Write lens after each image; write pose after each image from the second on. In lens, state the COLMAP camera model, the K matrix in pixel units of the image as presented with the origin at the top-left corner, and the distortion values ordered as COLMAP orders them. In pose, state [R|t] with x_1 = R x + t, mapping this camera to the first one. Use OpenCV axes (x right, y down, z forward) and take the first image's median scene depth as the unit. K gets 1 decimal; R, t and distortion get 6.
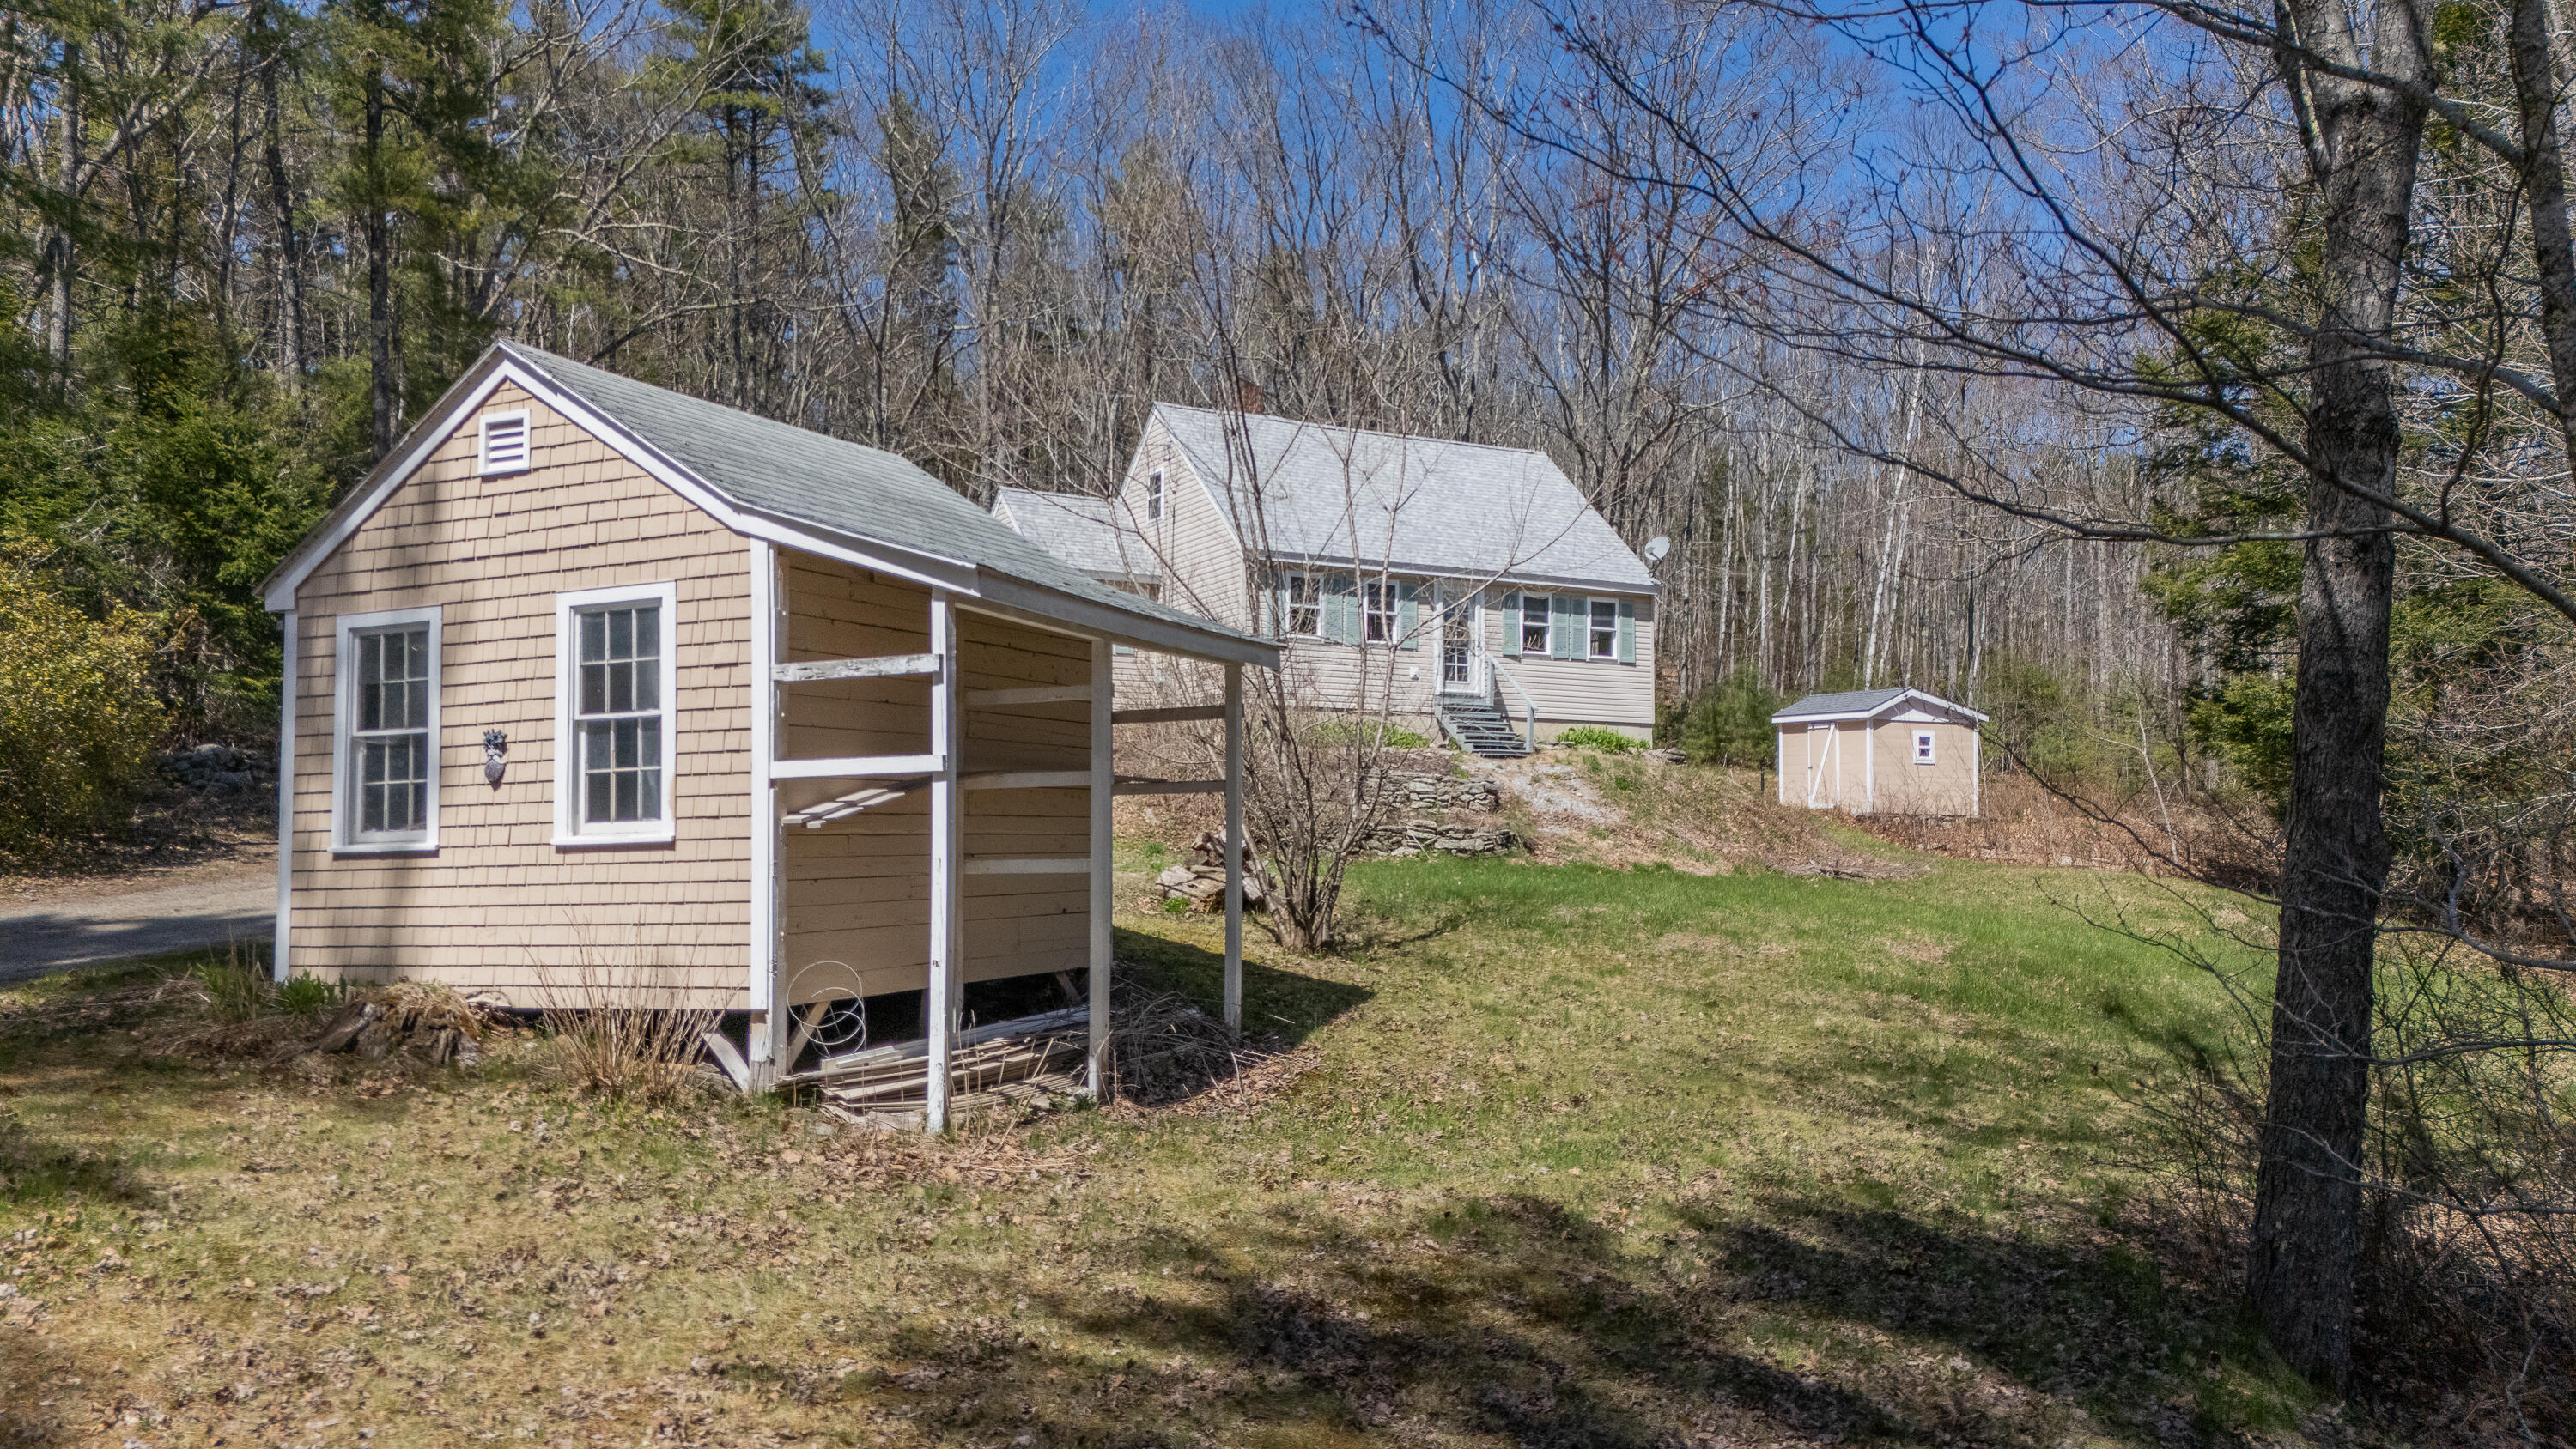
lens RADIAL K [[1873.7, 0, 1278.9], [0, 1873.7, 728.0], [0, 0, 1]] dist [0.102483, -0.118819]
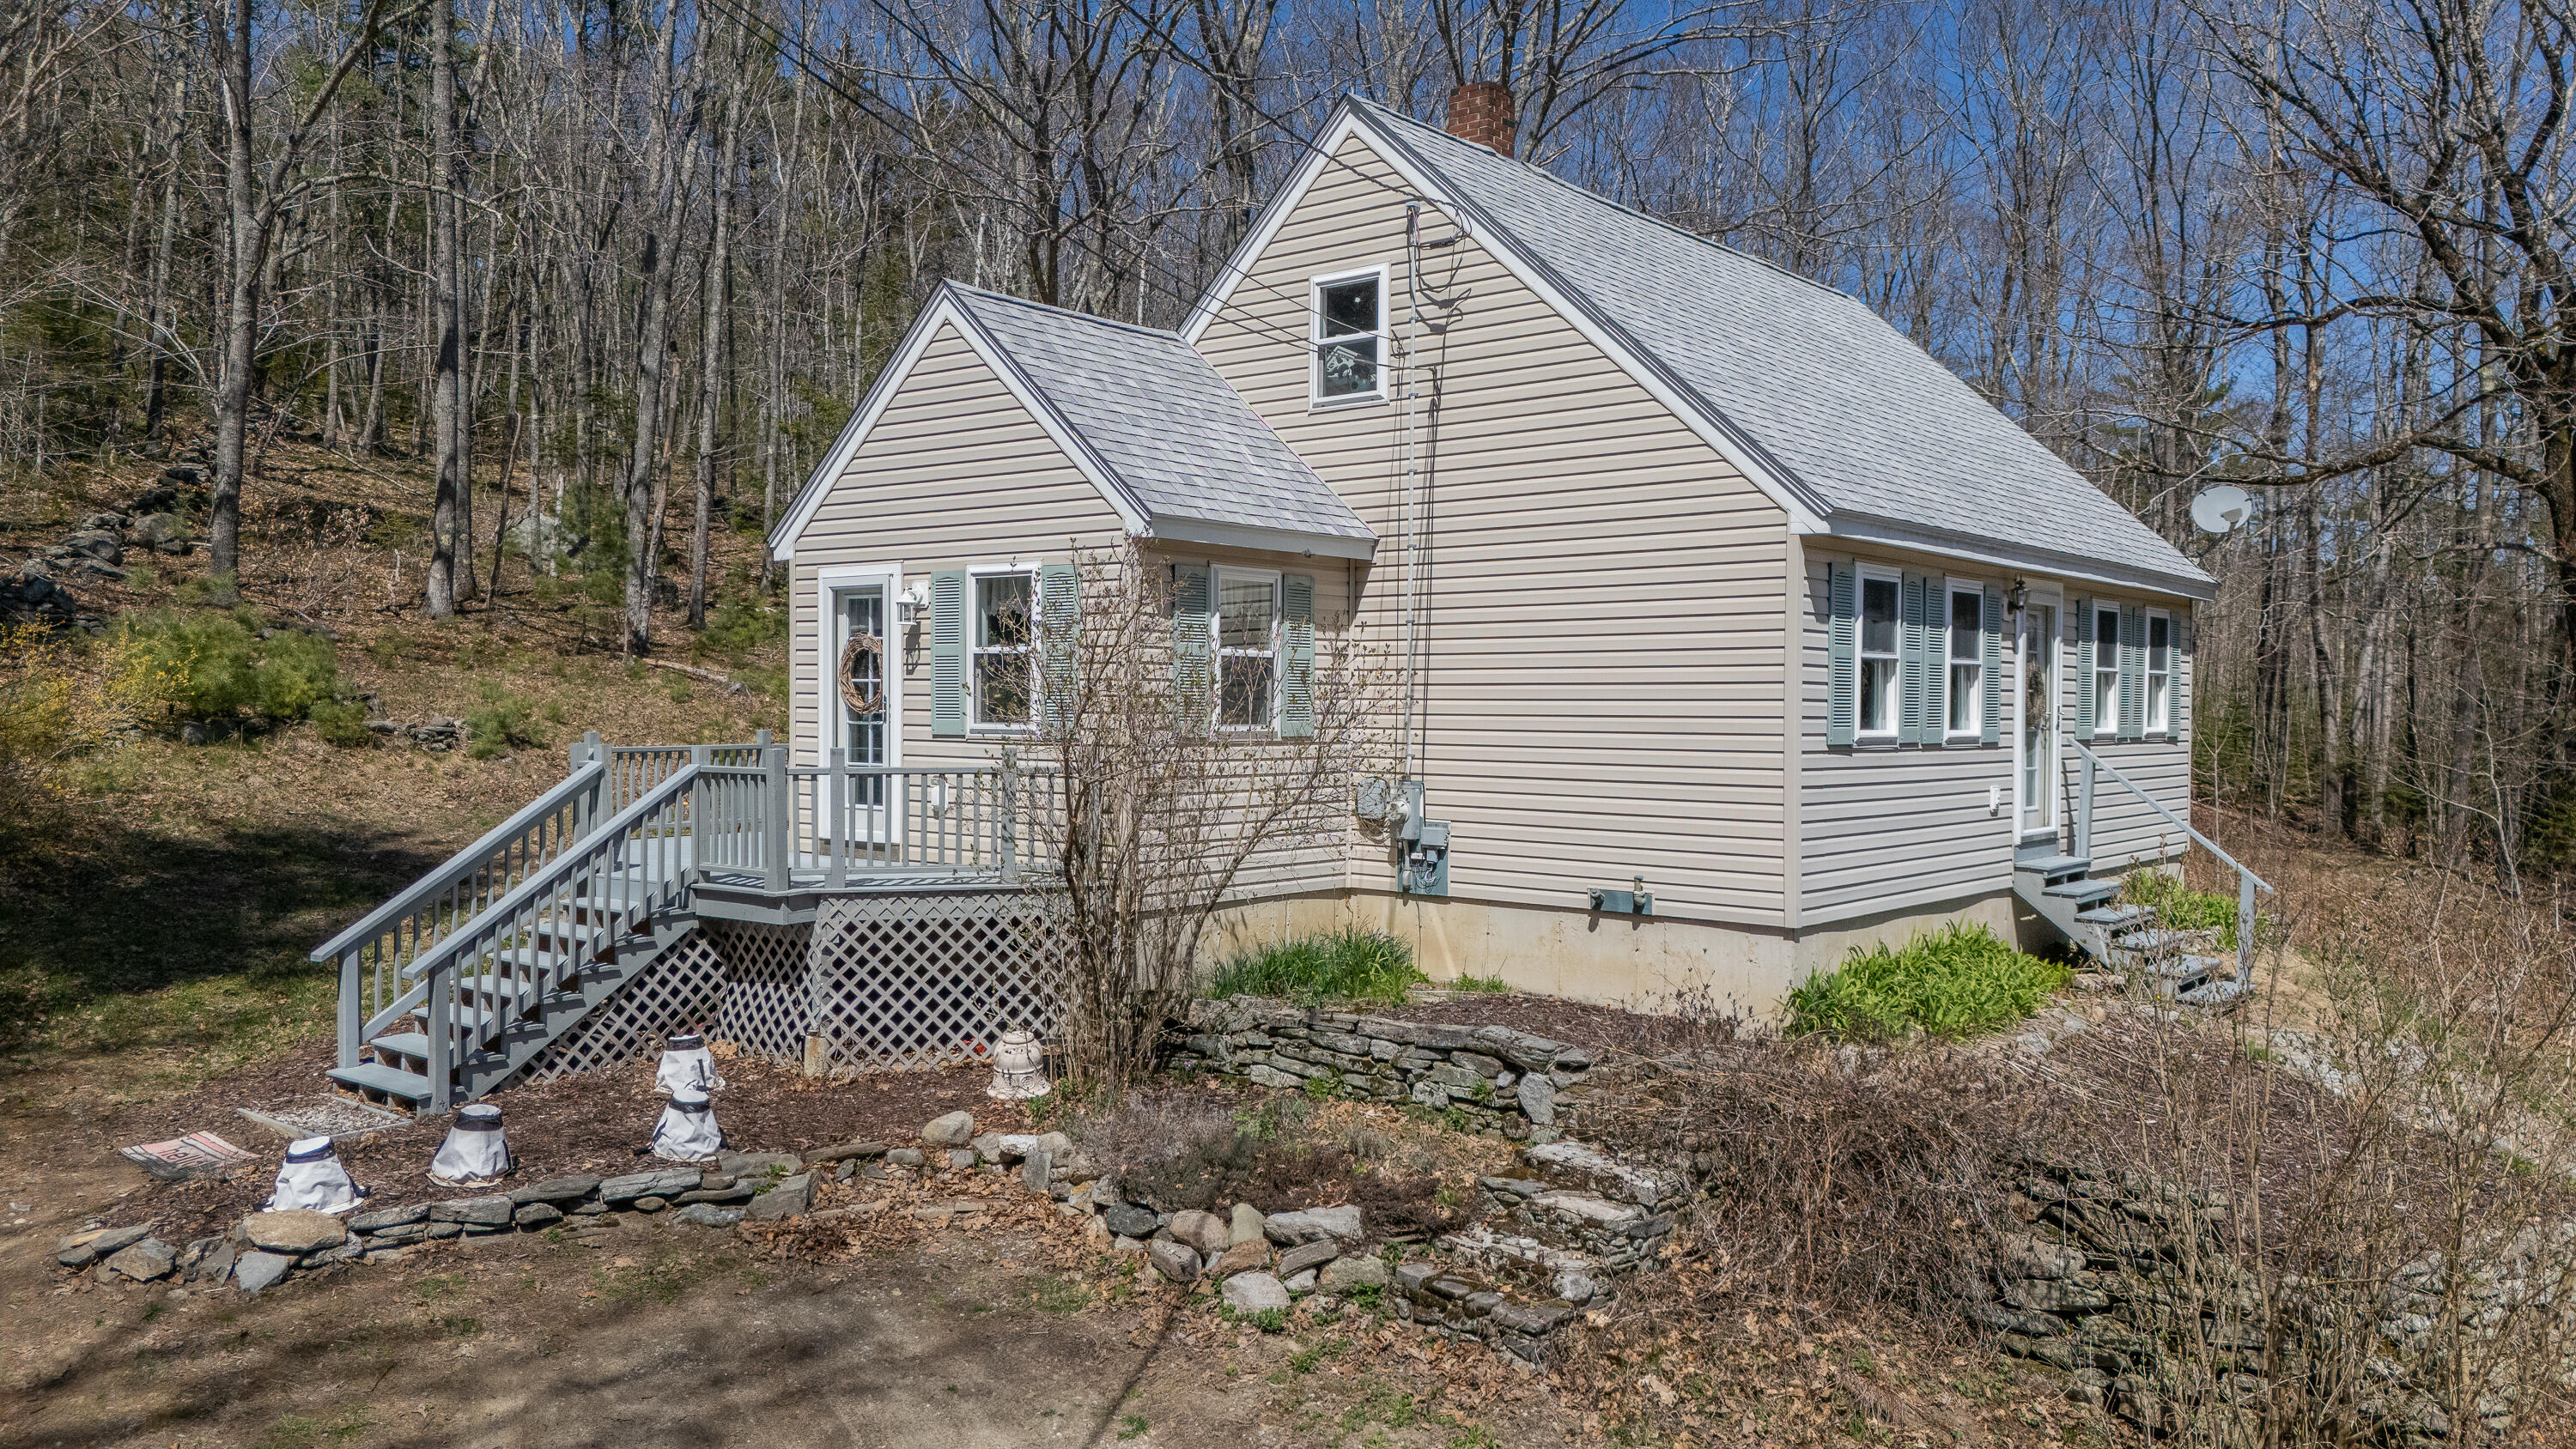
lens RADIAL K [[1879.2, 0, 1282.5], [0, 1879.2, 727.4], [0, 0, 1]] dist [0.070453, -0.054054]
pose [[0.930307, -0.001652, 0.366779, -0.720082], [-0.028842, 0.996564, 0.077642, -0.226107], [-0.365647, -0.082809, 0.927063, 1.975874]]
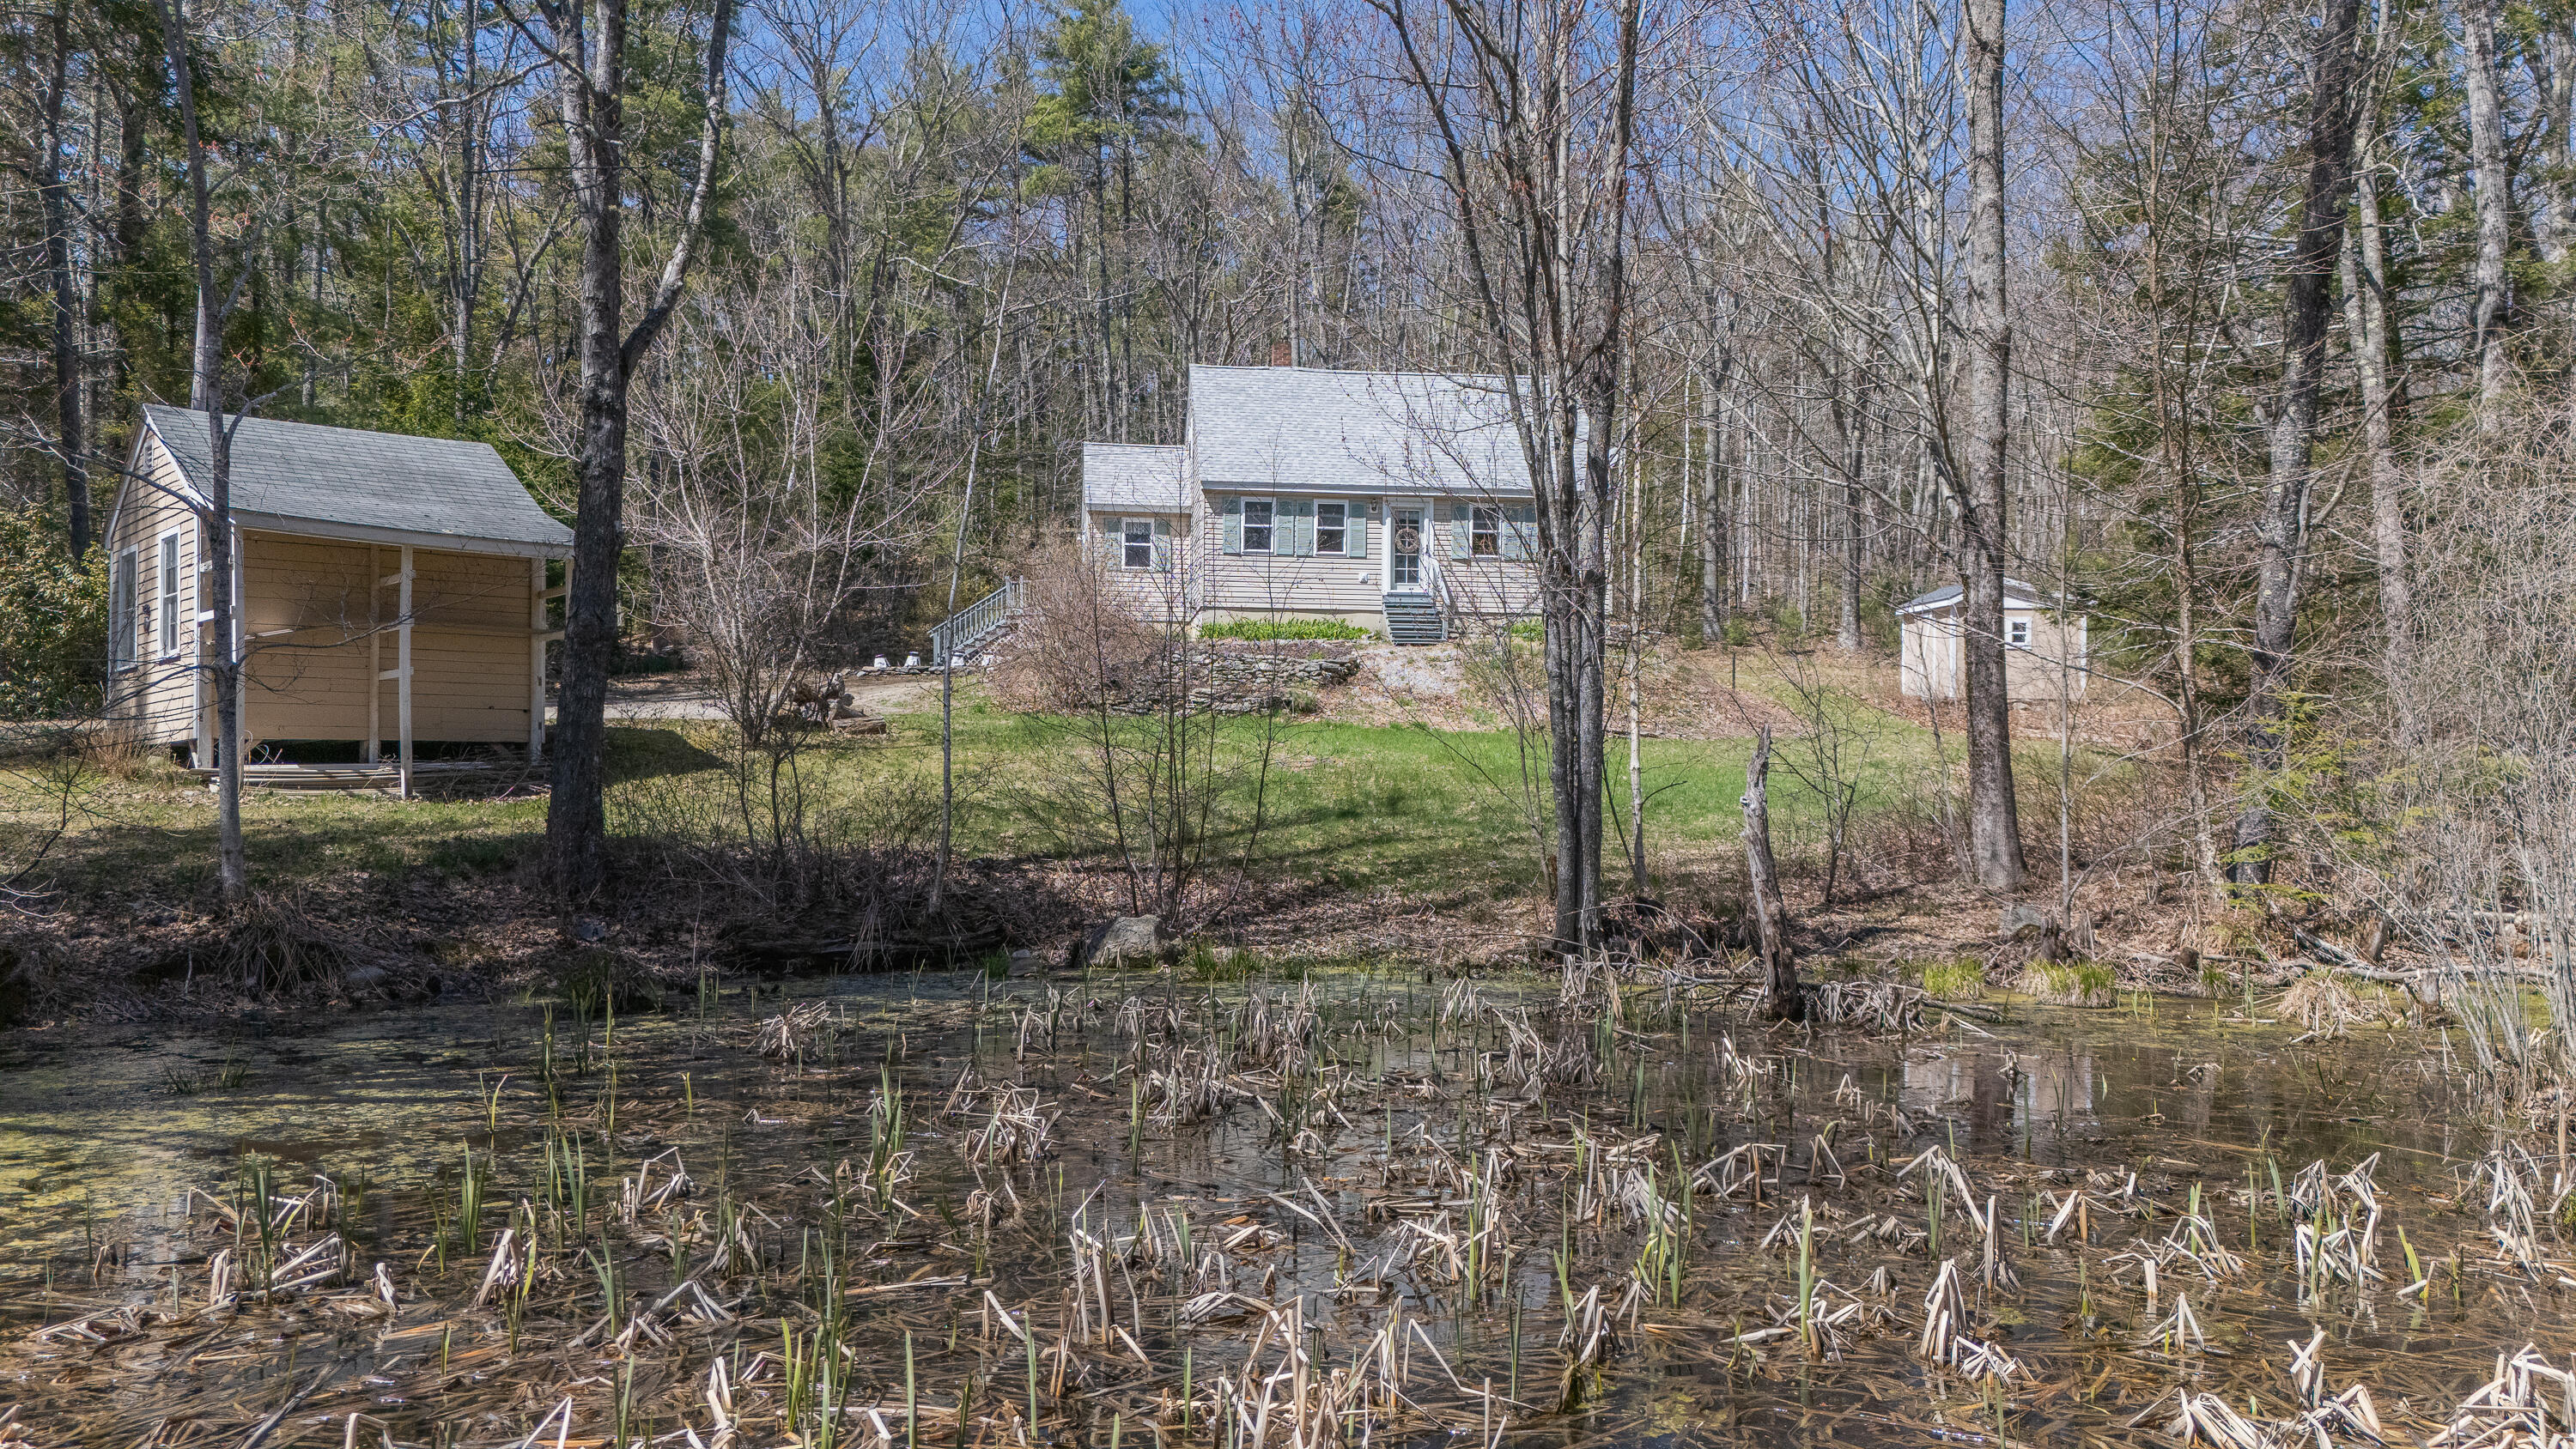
lens RADIAL K [[1873.7, 0, 1278.9], [0, 1873.7, 728.0], [0, 0, 1]] dist [0.102483, -0.118819]
pose [[0.928655, -0.009615, -0.370820, 1.397372], [0.021725, 0.999358, 0.028494, 0.094023], [0.370308, -0.034517, 0.928267, -0.402620]]
